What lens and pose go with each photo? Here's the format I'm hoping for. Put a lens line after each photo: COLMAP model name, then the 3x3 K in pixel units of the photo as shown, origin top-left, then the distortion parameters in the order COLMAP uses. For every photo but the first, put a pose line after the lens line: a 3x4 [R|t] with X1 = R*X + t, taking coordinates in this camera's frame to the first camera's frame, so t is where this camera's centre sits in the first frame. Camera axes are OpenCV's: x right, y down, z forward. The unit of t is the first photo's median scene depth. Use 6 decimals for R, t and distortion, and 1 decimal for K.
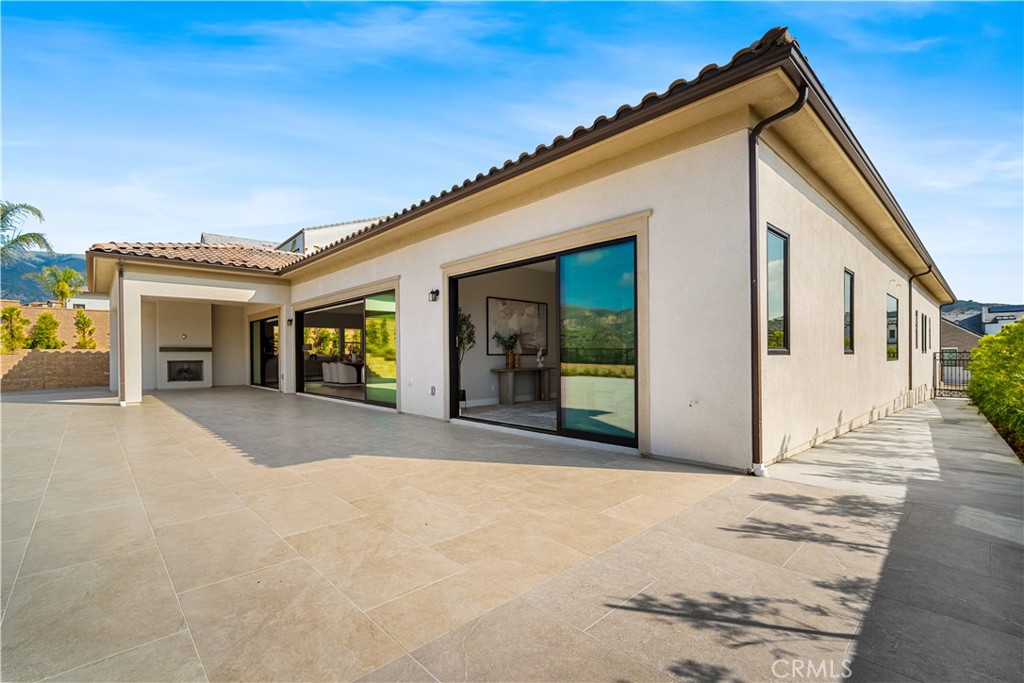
lens RADIAL K [[448.8, 0, 516.3], [0, 448.8, 357.0], [0, 0, 1]] dist [-0.012849, 0.002445]
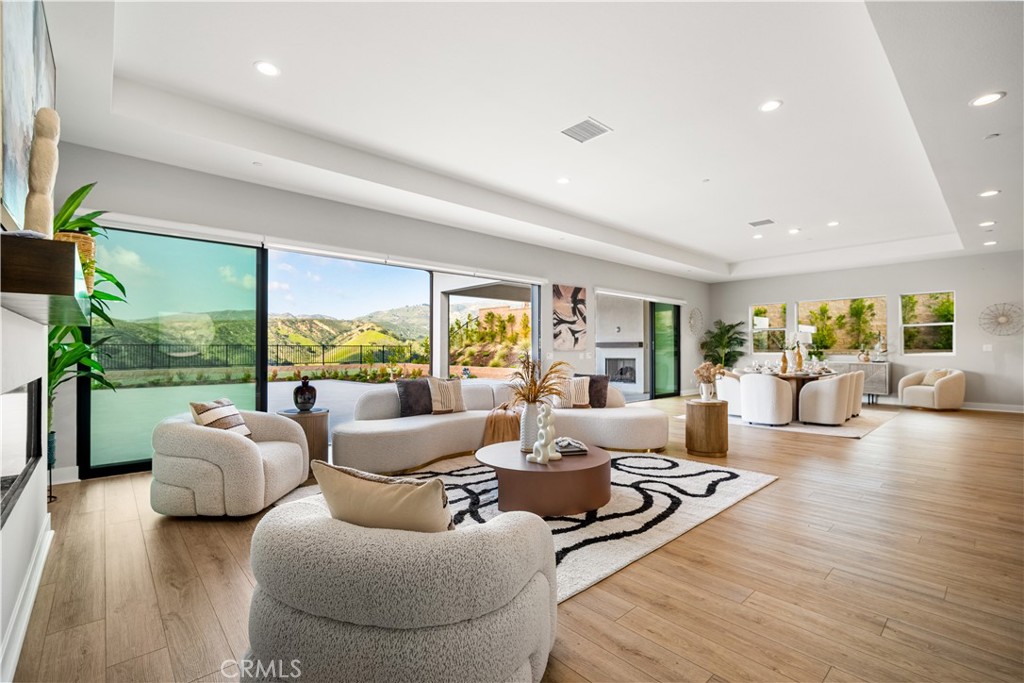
lens RADIAL K [[448.8, 0, 511.8], [0, 448.8, 345.7], [0, 0, 1]] dist [-0.012849, 0.002445]
pose [[-0.013555, -0.002522, -0.999905, 0.182672], [-0.001960, 0.999995, -0.002496, -0.020517], [0.999906, 0.001926, -0.013560, 1.308515]]
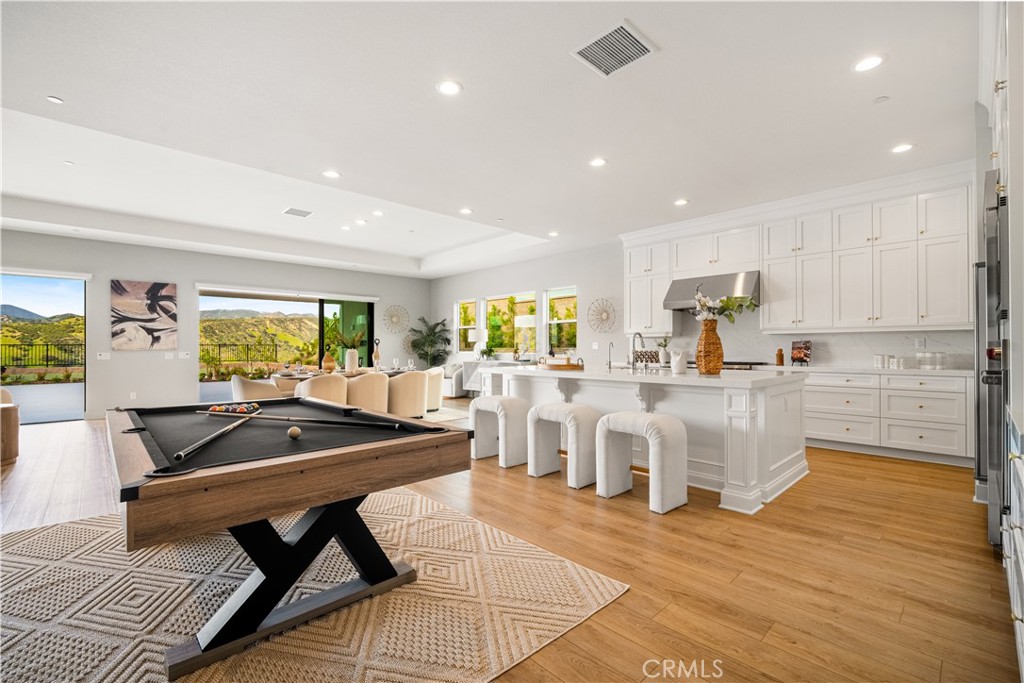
lens RADIAL K [[448.8, 0, 509.6], [0, 448.8, 350.2], [0, 0, 1]] dist [-0.012849, 0.002445]
pose [[-0.005713, 0.010680, -0.999927, 0.123526], [0.000393, 0.999943, 0.010678, -0.021578], [0.999984, -0.000332, -0.005717, 2.093866]]
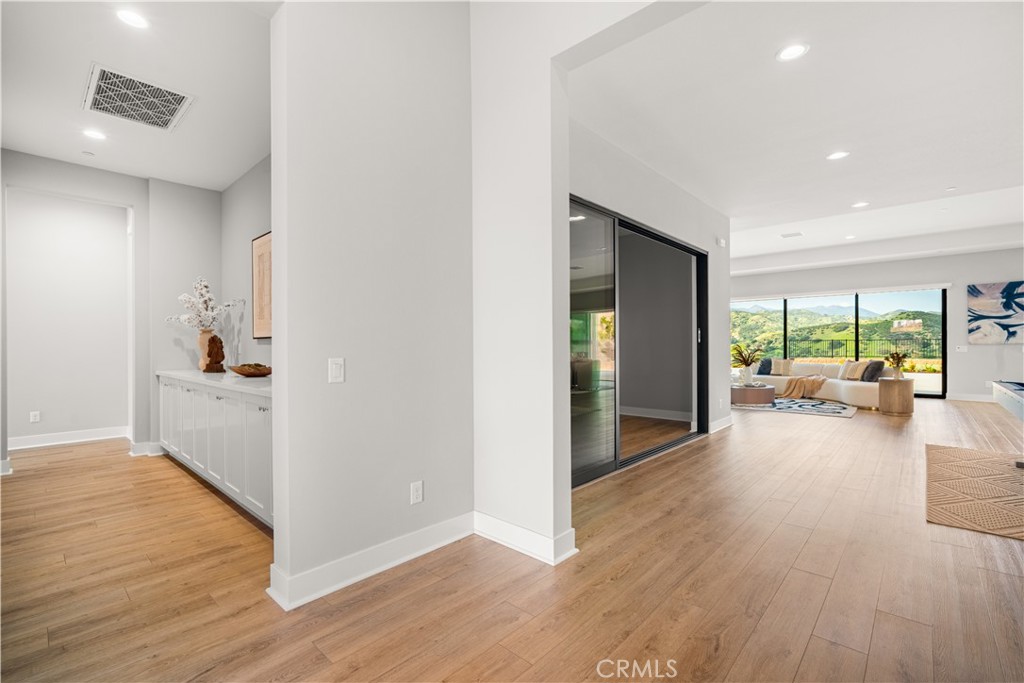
lens RADIAL K [[448.8, 0, 513.4], [0, 448.8, 346.5], [0, 0, 1]] dist [-0.012849, 0.002445]
pose [[-0.997480, 0.012341, -0.069864, 0.369782], [0.012096, 0.999919, 0.003930, -0.023787], [0.069907, 0.003075, -0.997549, 2.257546]]
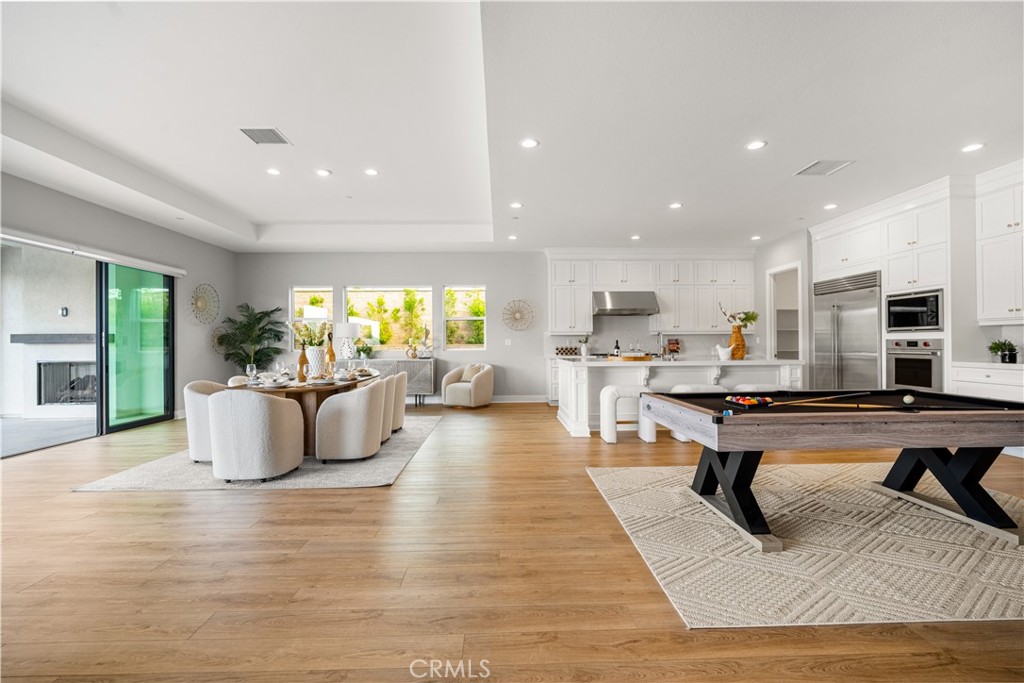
lens RADIAL K [[448.8, 0, 509.8], [0, 448.8, 341.2], [0, 0, 1]] dist [-0.012849, 0.002445]
pose [[0.747971, -0.002689, -0.663726, -0.098094], [0.000708, 0.999994, -0.003253, -0.019737], [0.663731, 0.001963, 0.747968, 1.554593]]
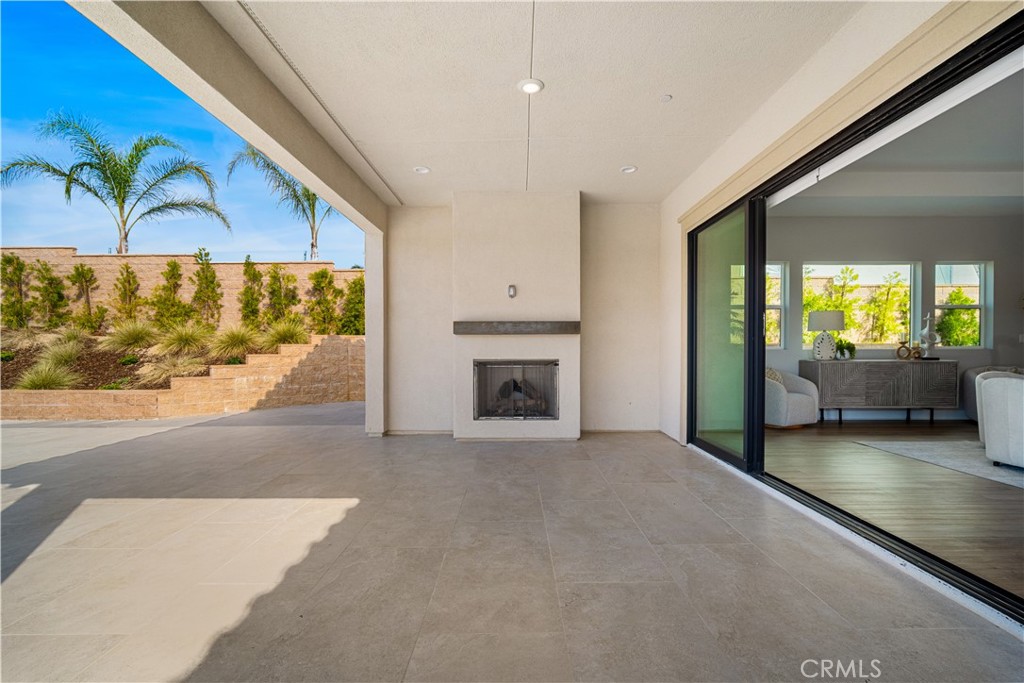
lens RADIAL K [[448.8, 0, 509.6], [0, 448.8, 347.9], [0, 0, 1]] dist [-0.012849, 0.002445]
pose [[0.719578, 0.004300, -0.694399, -0.812357], [-0.004643, 0.999988, 0.001381, -0.003000], [0.694397, 0.002231, 0.719589, 1.205508]]
